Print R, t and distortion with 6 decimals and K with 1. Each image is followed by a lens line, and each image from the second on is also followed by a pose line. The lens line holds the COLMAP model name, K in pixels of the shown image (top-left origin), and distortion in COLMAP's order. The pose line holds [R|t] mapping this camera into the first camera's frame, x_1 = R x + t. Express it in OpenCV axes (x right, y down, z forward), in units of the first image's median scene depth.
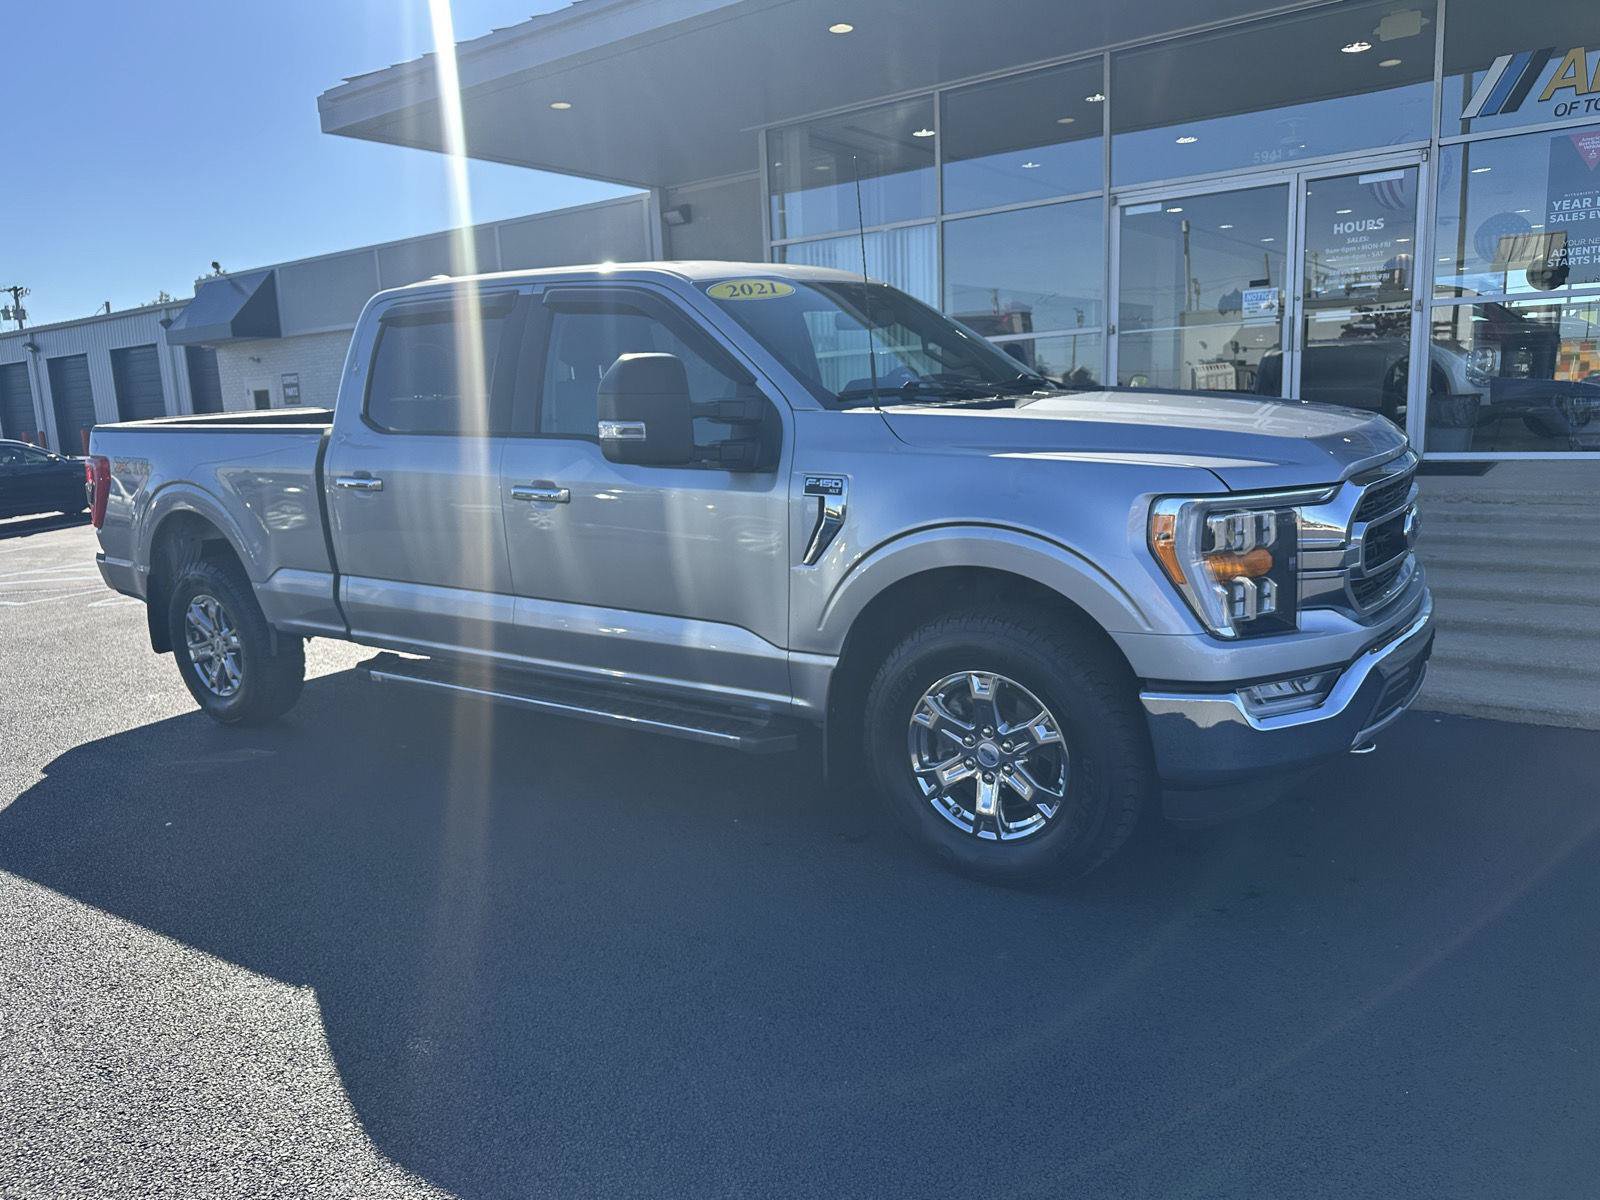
lens RADIAL K [[1171.1, 0, 800.0], [0, 1171.1, 600.0], [0, 0, 1]] dist [0.055066, -0.002474]
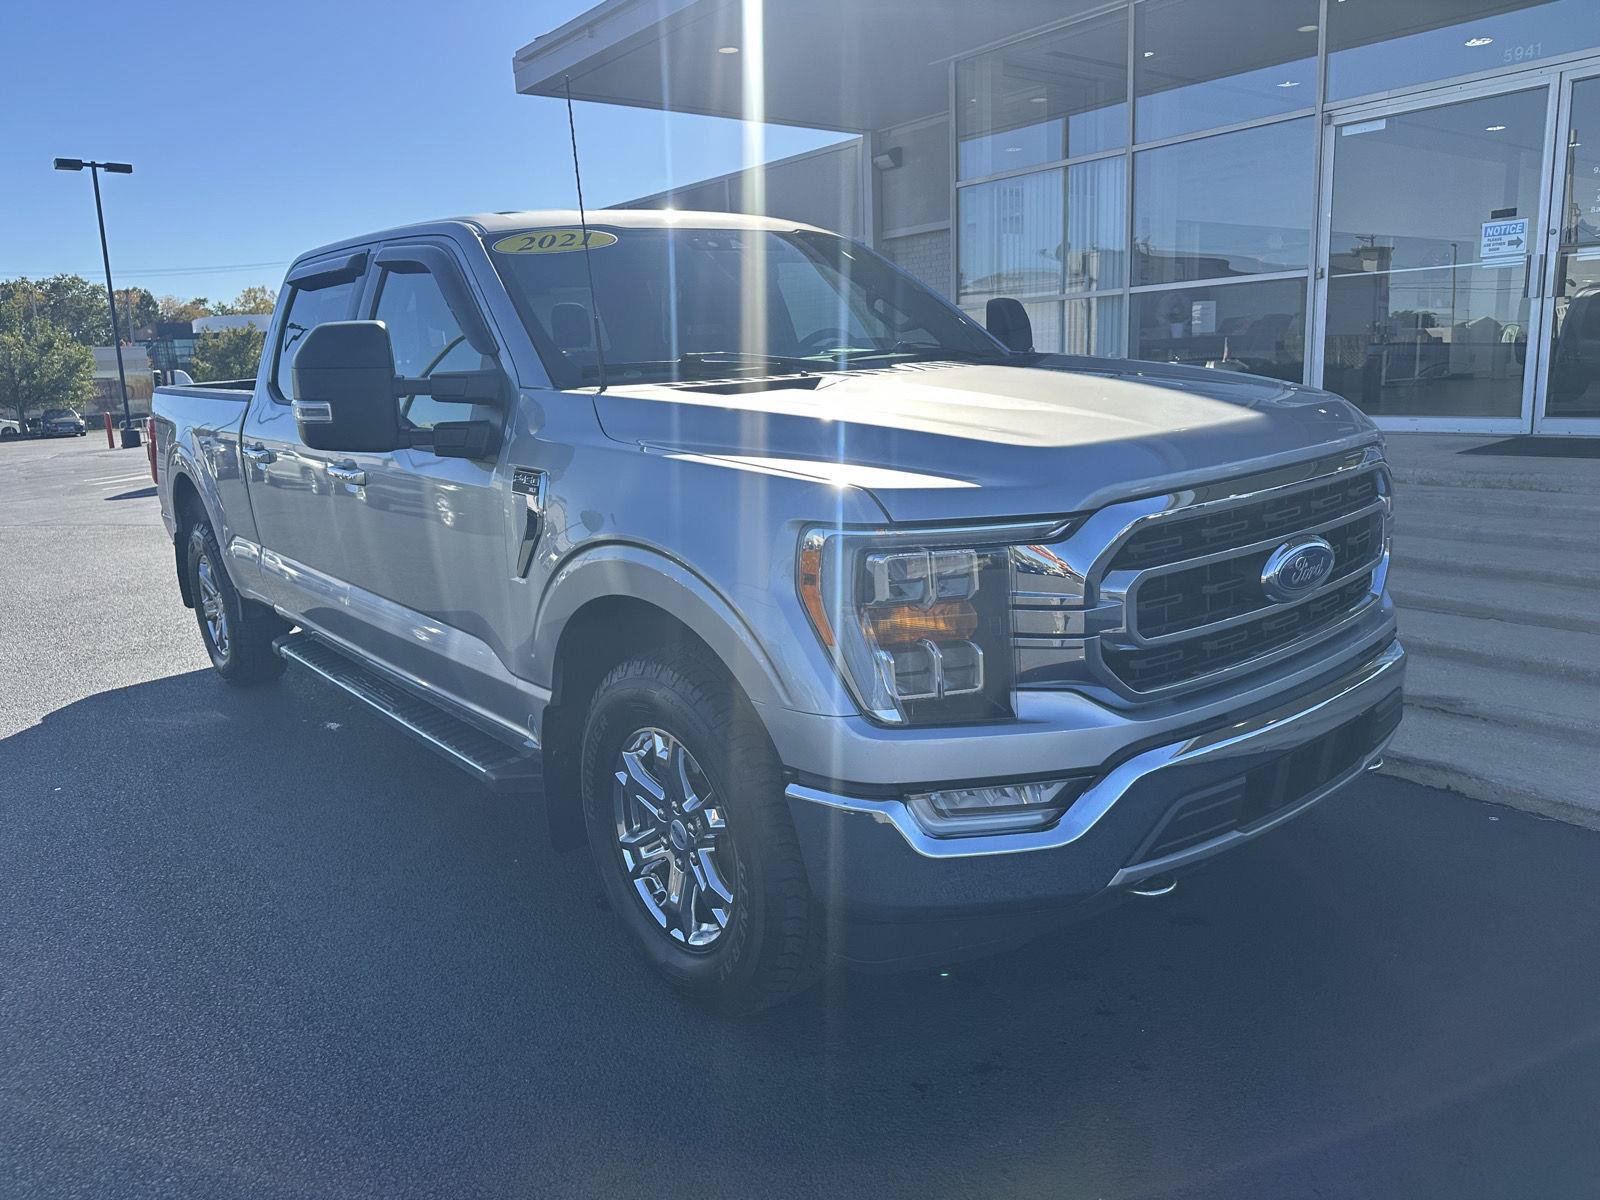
lens RADIAL K [[1171.5, 0, 806.9], [0, 1171.5, 567.6], [0, 0, 1]] dist [0.043317, 0.000258]
pose [[0.964184, 0.051832, -0.260122, 0.428999], [-0.047330, 0.998602, 0.023545, -0.067465], [0.260979, -0.010390, 0.965289, 0.259676]]
